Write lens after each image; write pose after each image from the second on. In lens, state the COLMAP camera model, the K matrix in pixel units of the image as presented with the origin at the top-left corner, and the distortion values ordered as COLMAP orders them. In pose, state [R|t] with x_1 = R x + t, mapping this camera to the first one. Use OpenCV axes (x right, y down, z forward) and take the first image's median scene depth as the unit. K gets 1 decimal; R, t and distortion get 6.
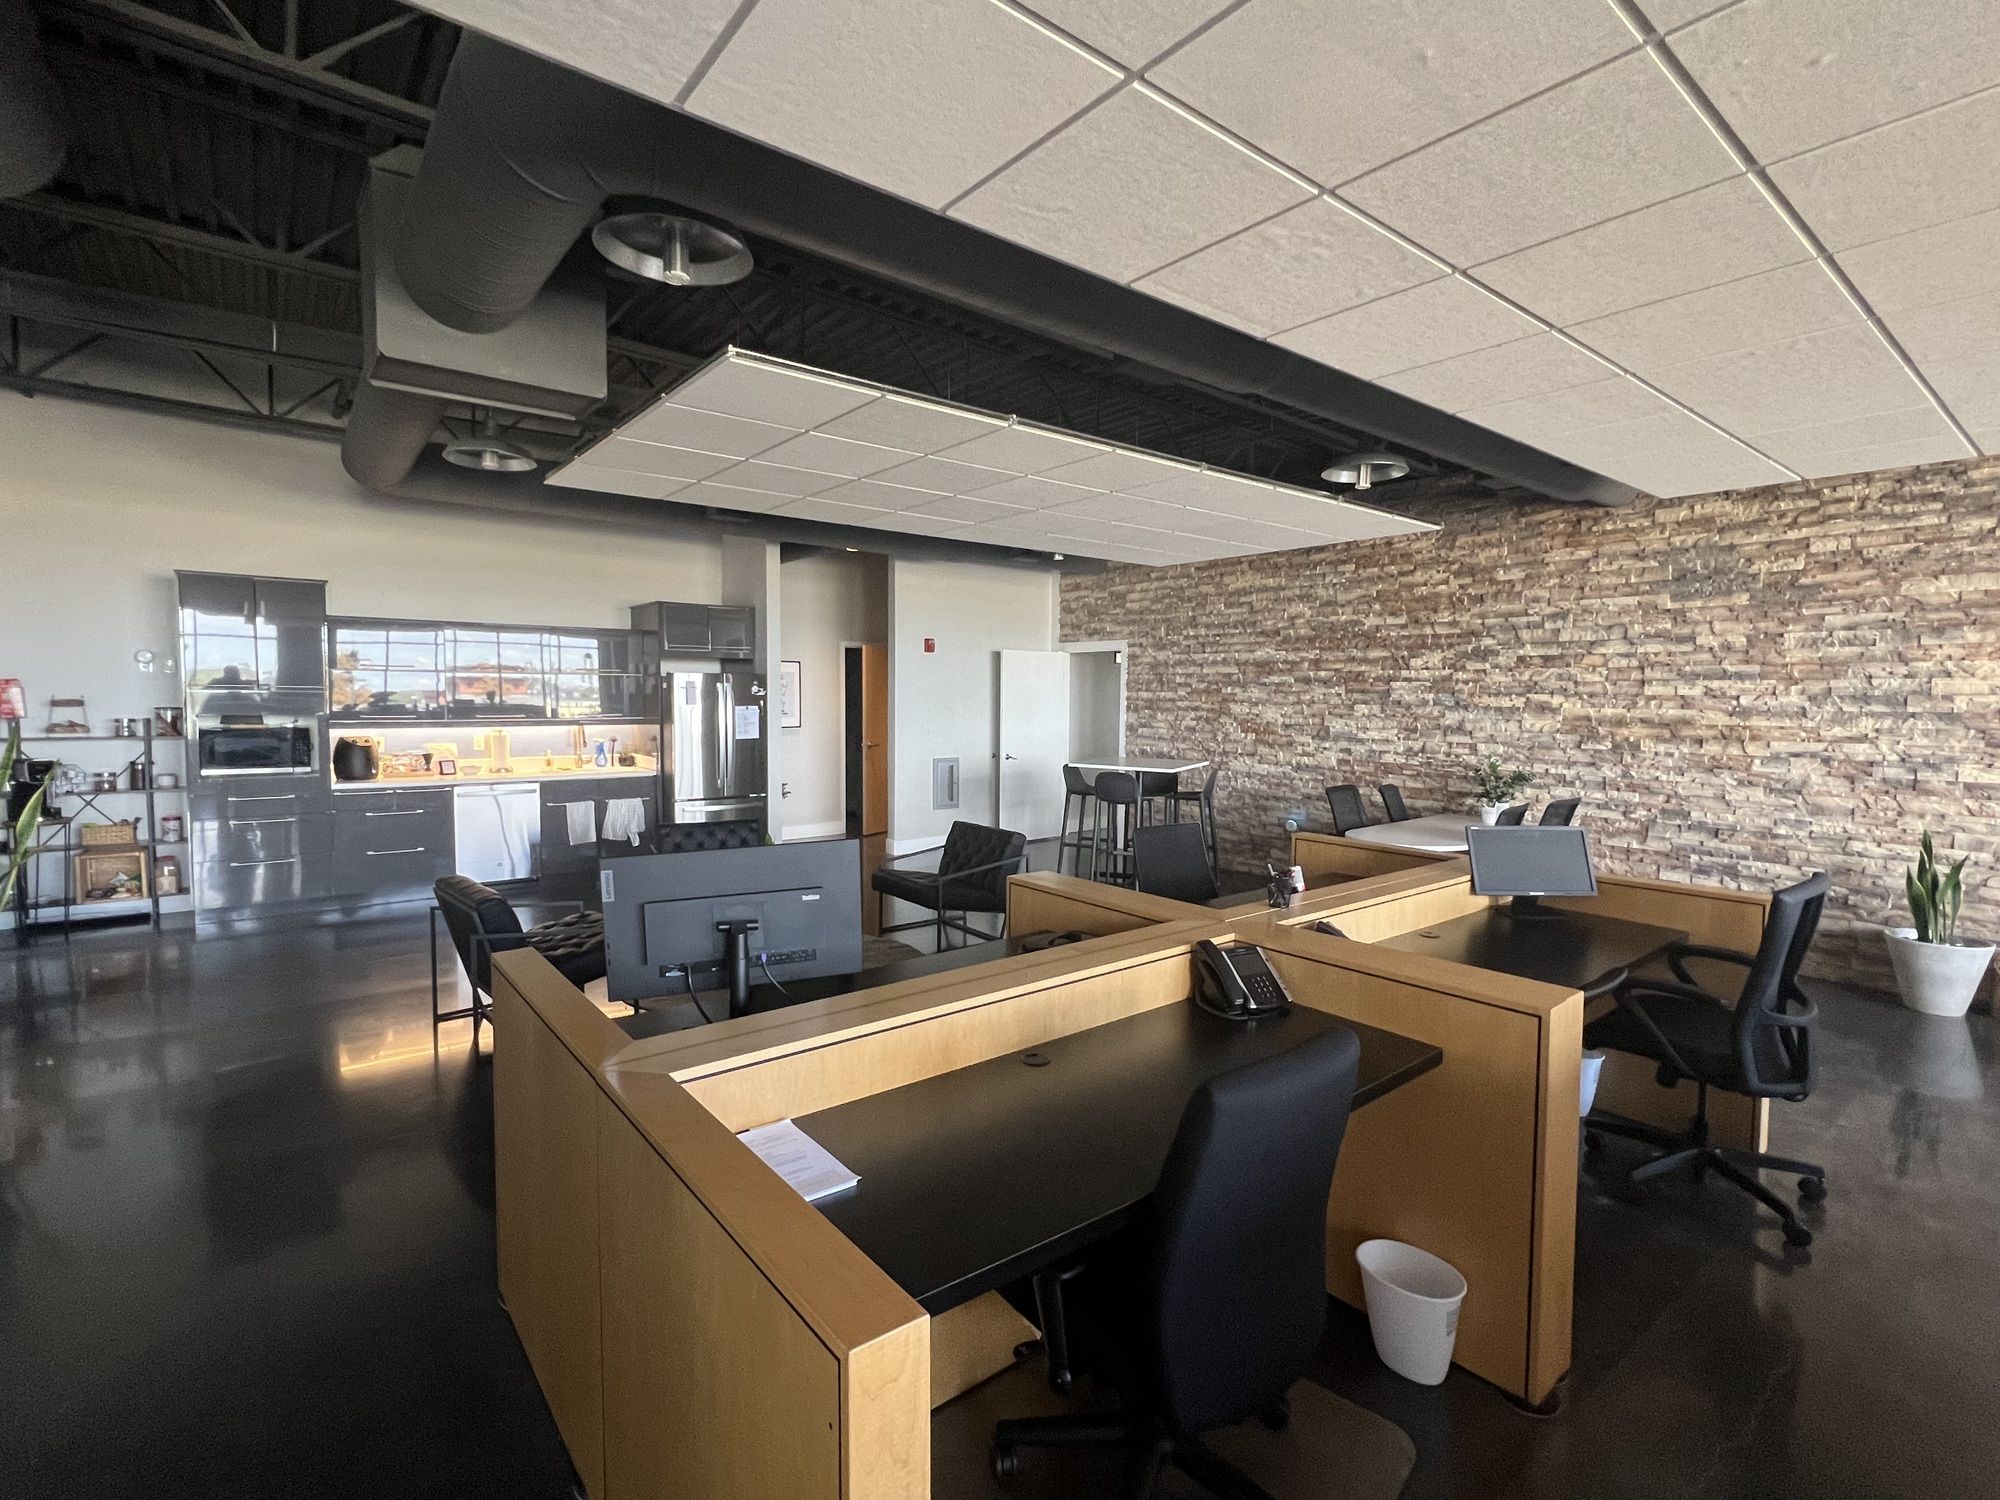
lens RADIAL K [[941.7, 0, 992.4], [0, 941.7, 763.0], [0, 0, 1]] dist [-0.001287, -0.000394]
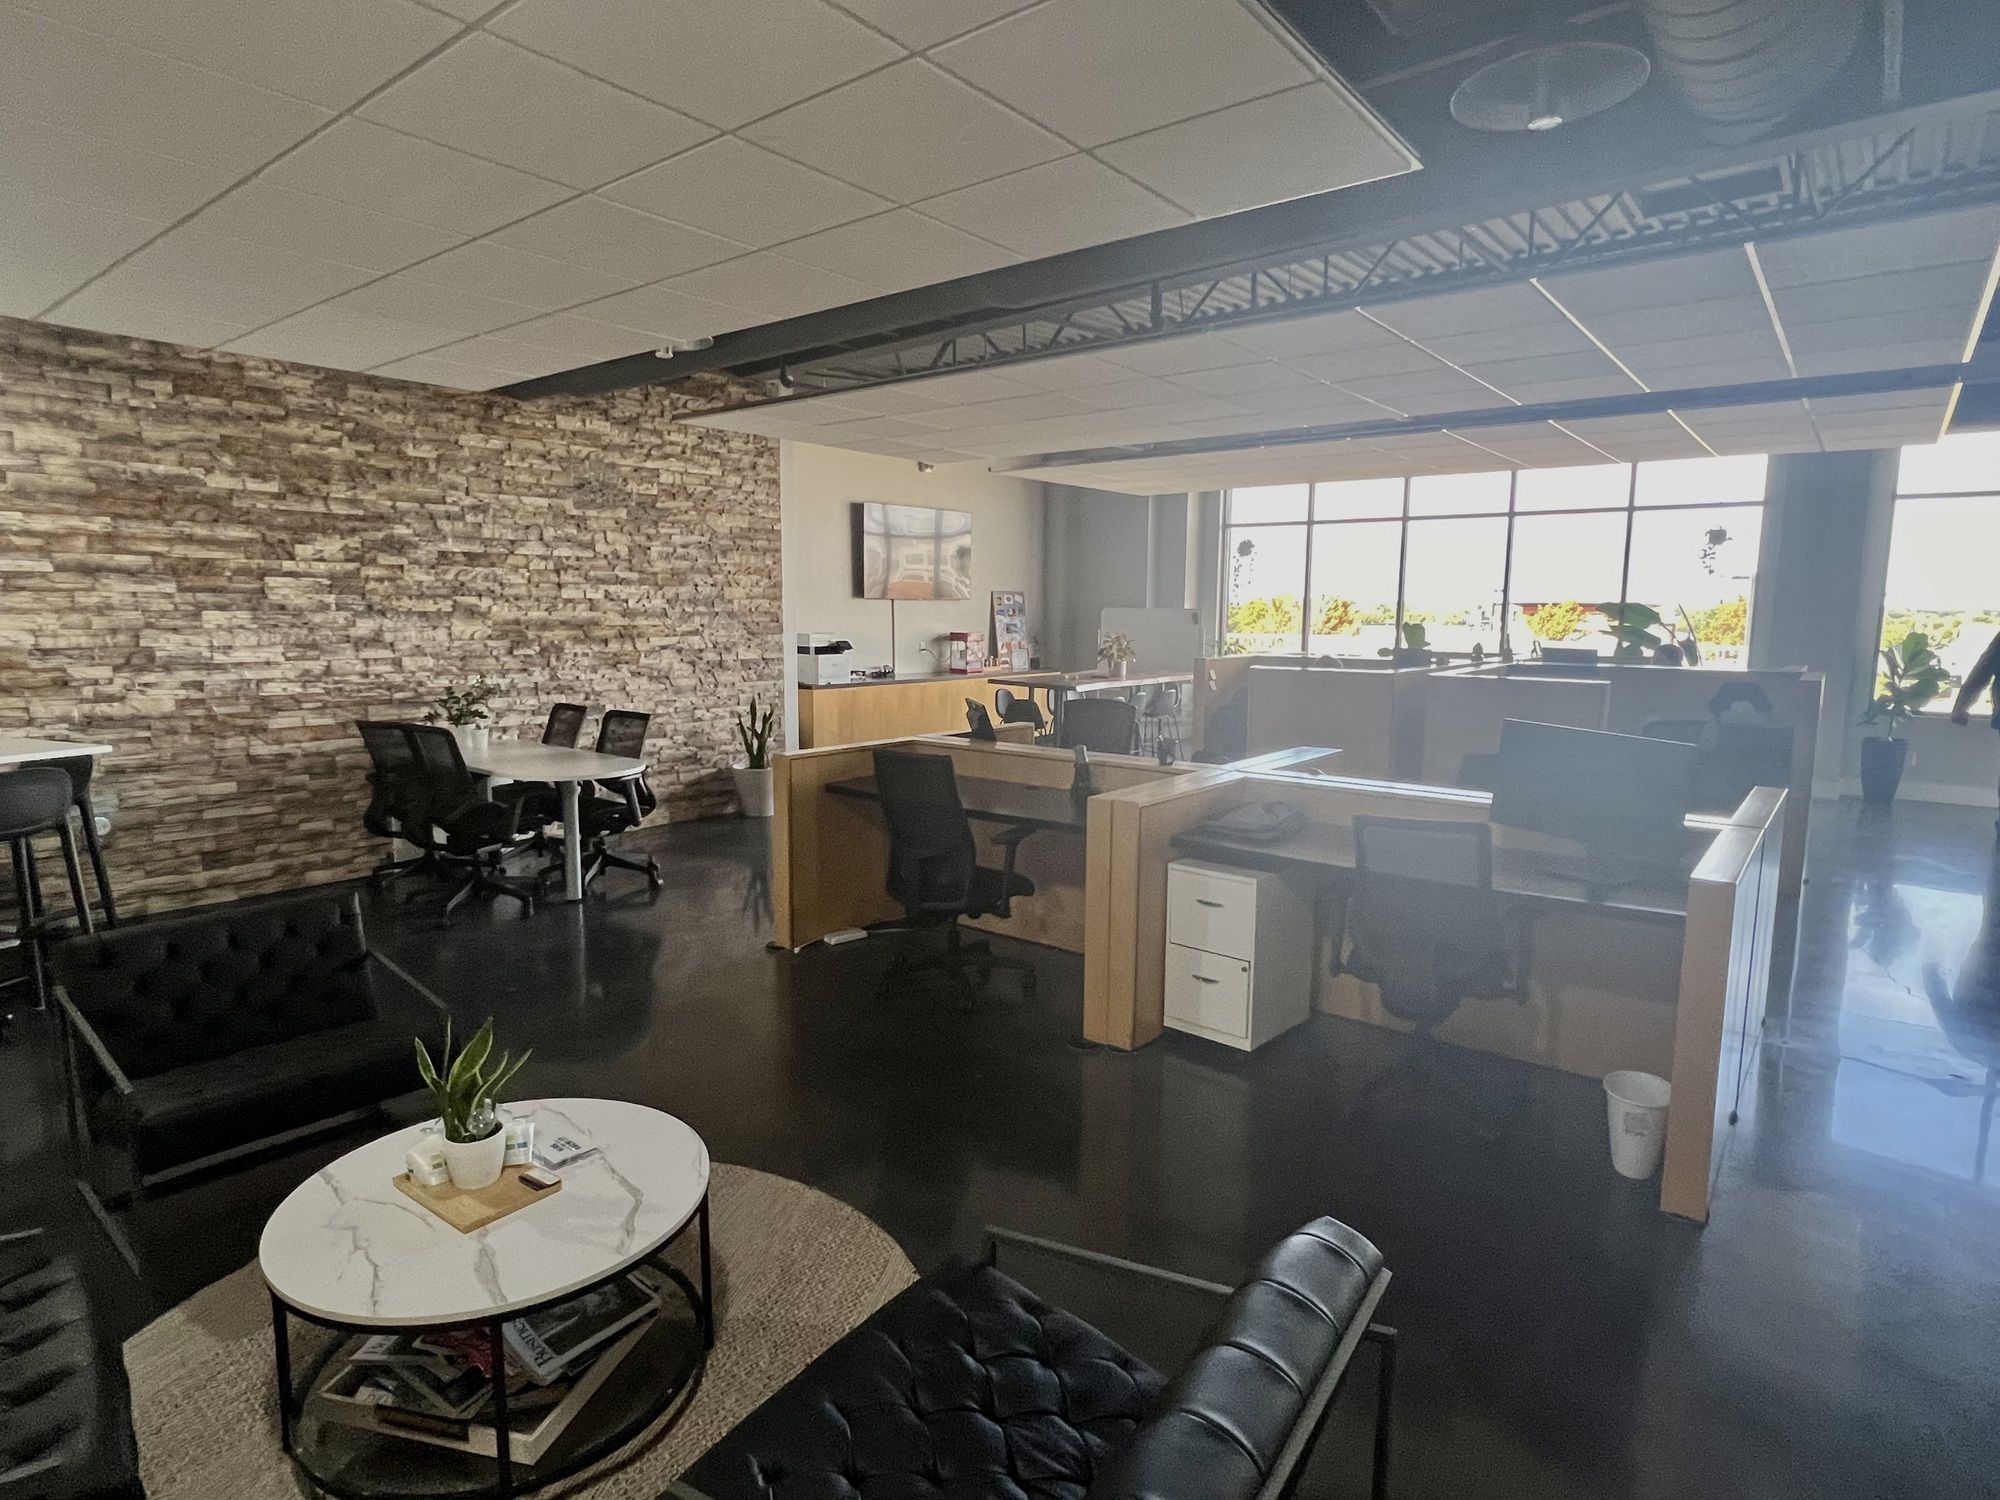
lens RADIAL K [[1094.9, 0, 999.0], [0, 1094.9, 751.7], [0, 0, 1]] dist [-0.004404, -0.000723]
pose [[-0.230983, -0.139002, 0.962977, -0.499975], [0.058682, 0.985950, 0.156394, -0.056027], [-0.971187, 0.092634, -0.219581, 0.697938]]
